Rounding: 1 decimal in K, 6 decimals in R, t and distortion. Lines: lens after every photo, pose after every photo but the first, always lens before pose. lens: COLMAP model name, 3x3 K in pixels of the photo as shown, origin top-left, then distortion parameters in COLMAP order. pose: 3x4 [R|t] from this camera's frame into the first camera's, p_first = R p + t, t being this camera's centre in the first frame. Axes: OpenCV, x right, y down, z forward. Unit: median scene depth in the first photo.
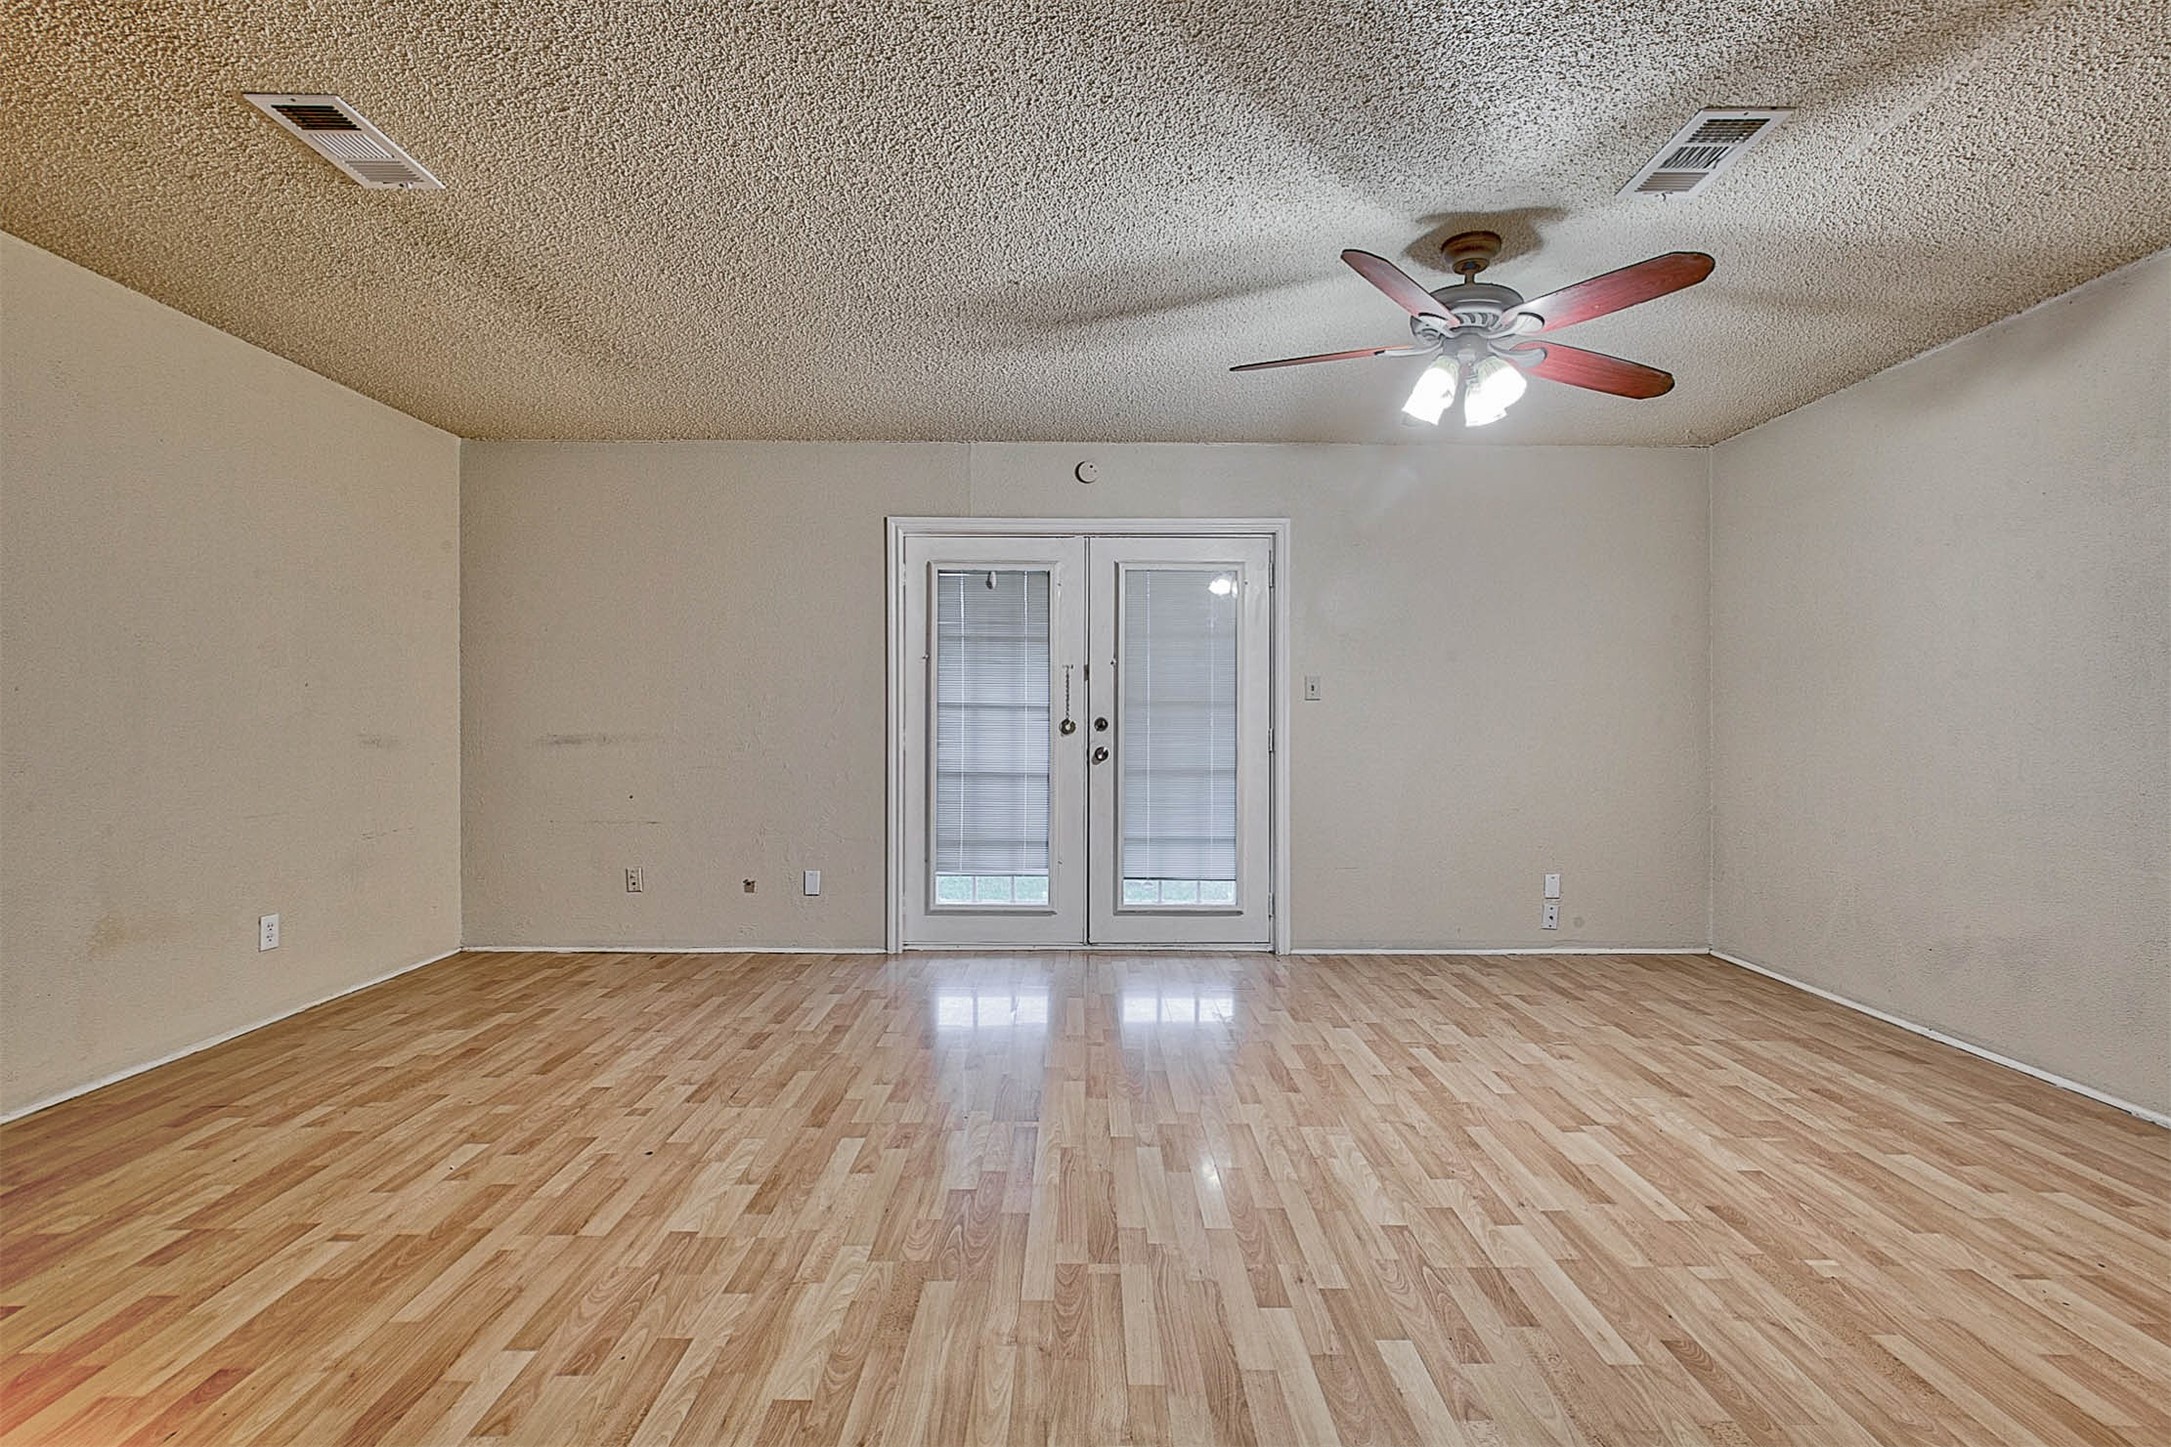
lens RADIAL K [[991.3, 0, 1085.5], [0, 991.3, 723.5], [0, 0, 1]] dist [-0.008473, 0.006078]
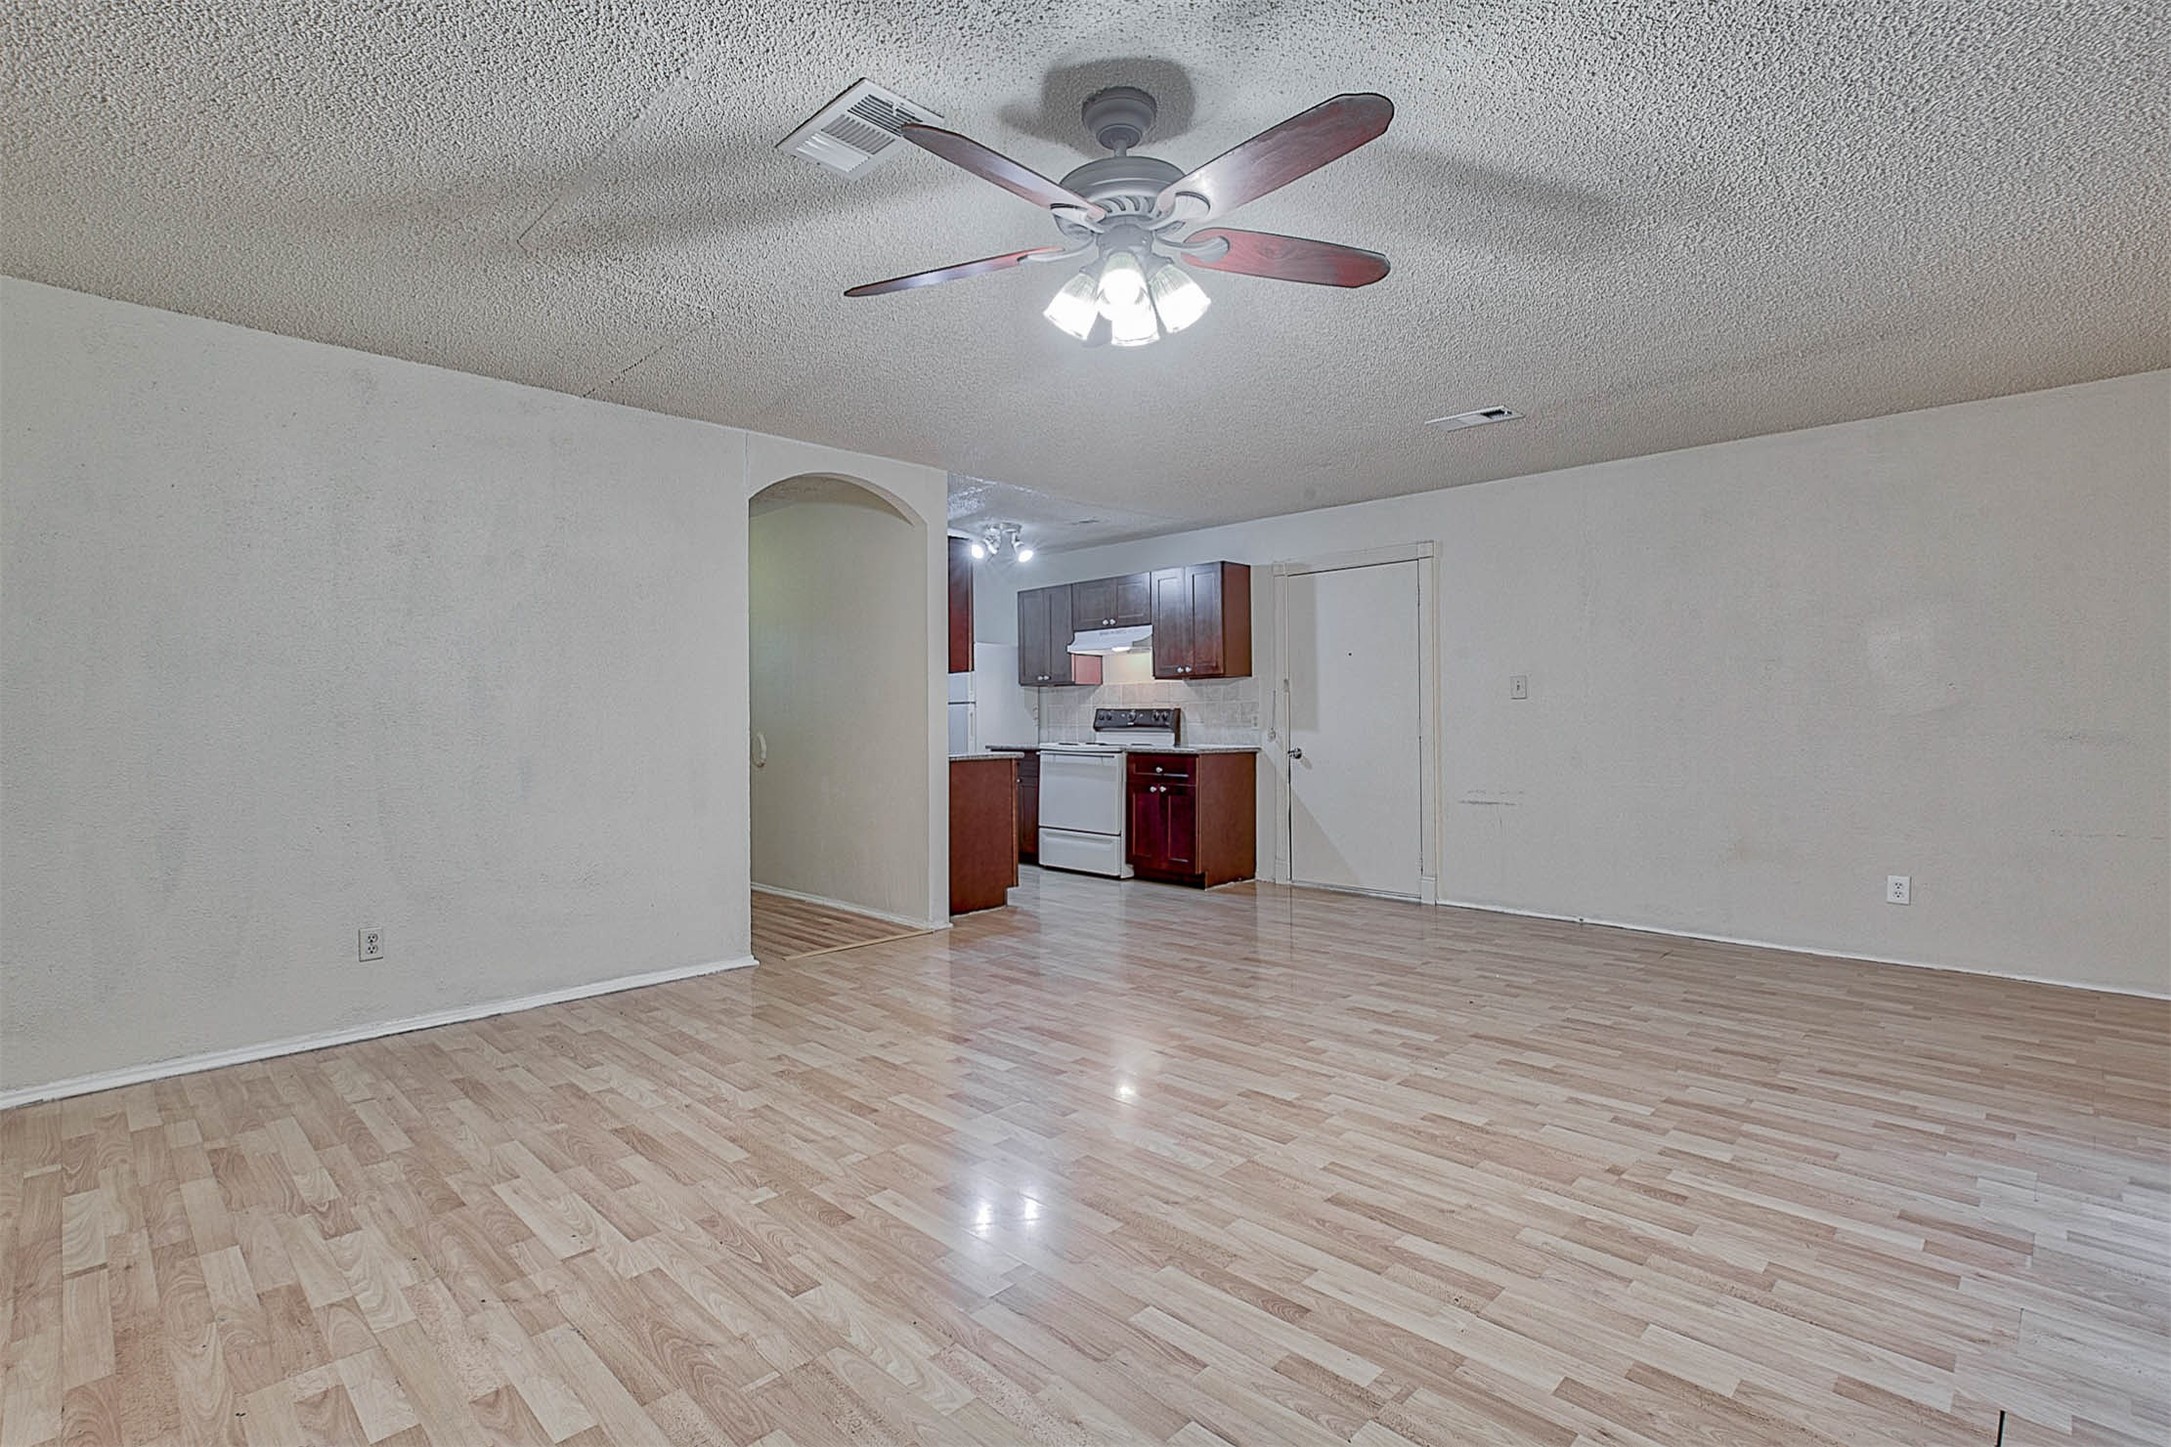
lens RADIAL K [[1010.6, 0, 1084.9], [0, 1010.6, 700.5], [0, 0, 1]] dist [-0.004233, 0.001467]
pose [[-0.705613, -0.011452, -0.708505, 0.719865], [0.001117, 0.999850, -0.017273, 0.003974], [0.708597, -0.012980, -0.705494, 1.141747]]
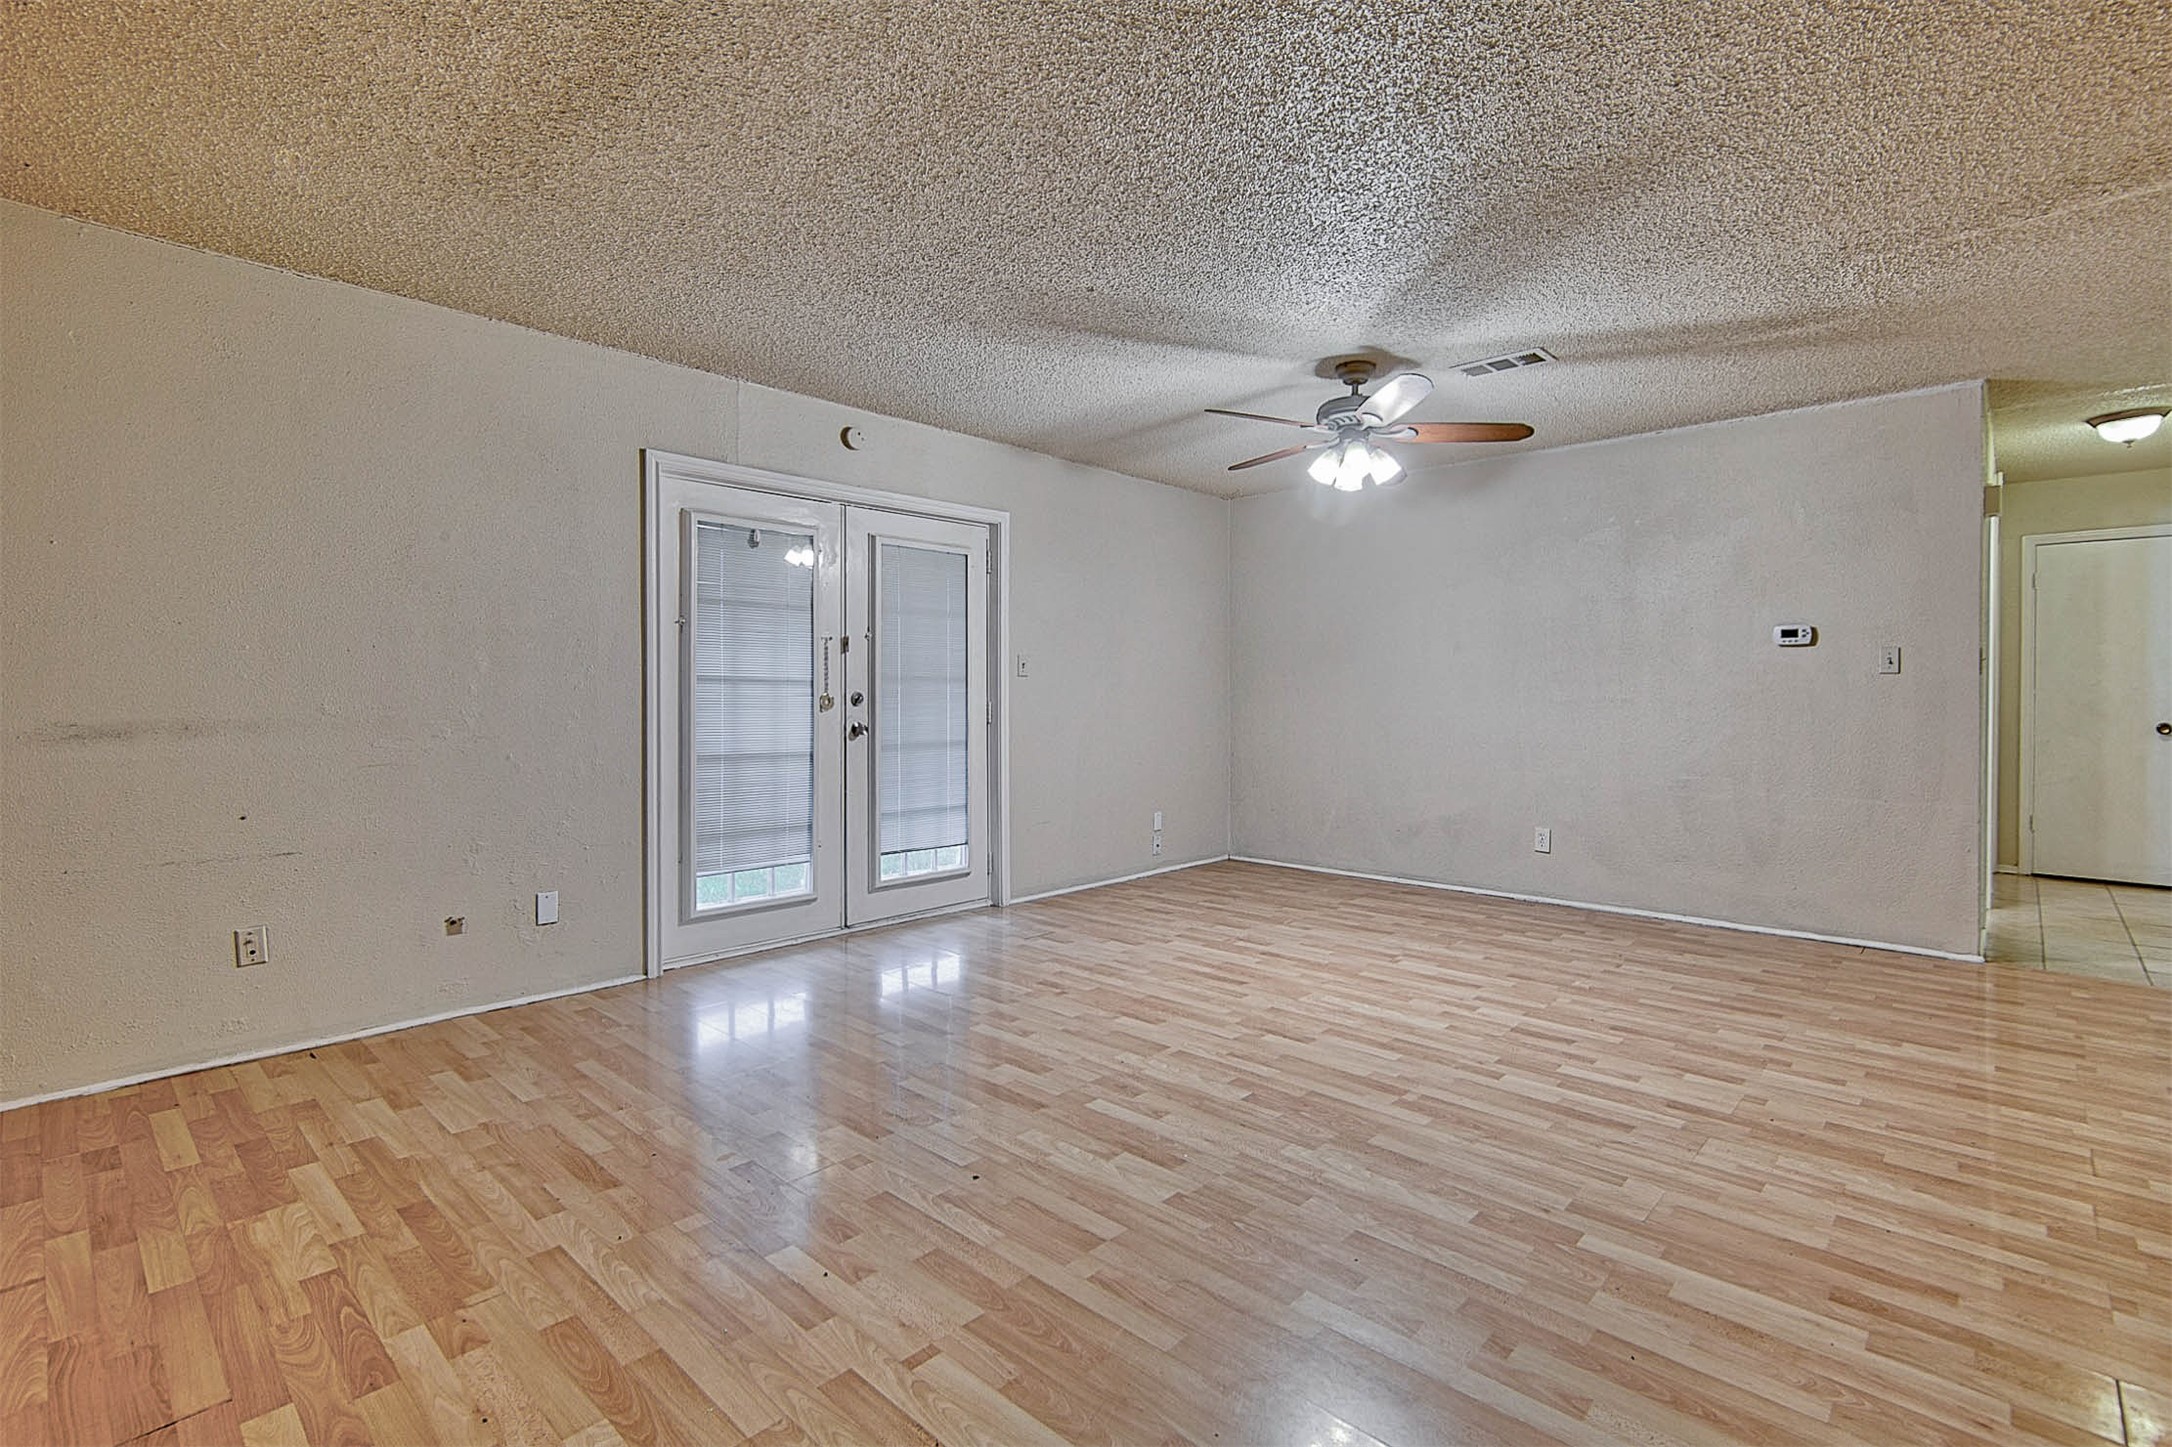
lens RADIAL K [[1001.6, 0, 1087.4], [0, 1001.6, 716.8], [0, 0, 1]] dist [-0.010810, 0.006529]
pose [[0.686516, -0.018890, 0.726869, -0.704014], [0.003507, 0.999737, 0.022670, -0.004842], [-0.727106, -0.013014, 0.686402, 0.208335]]
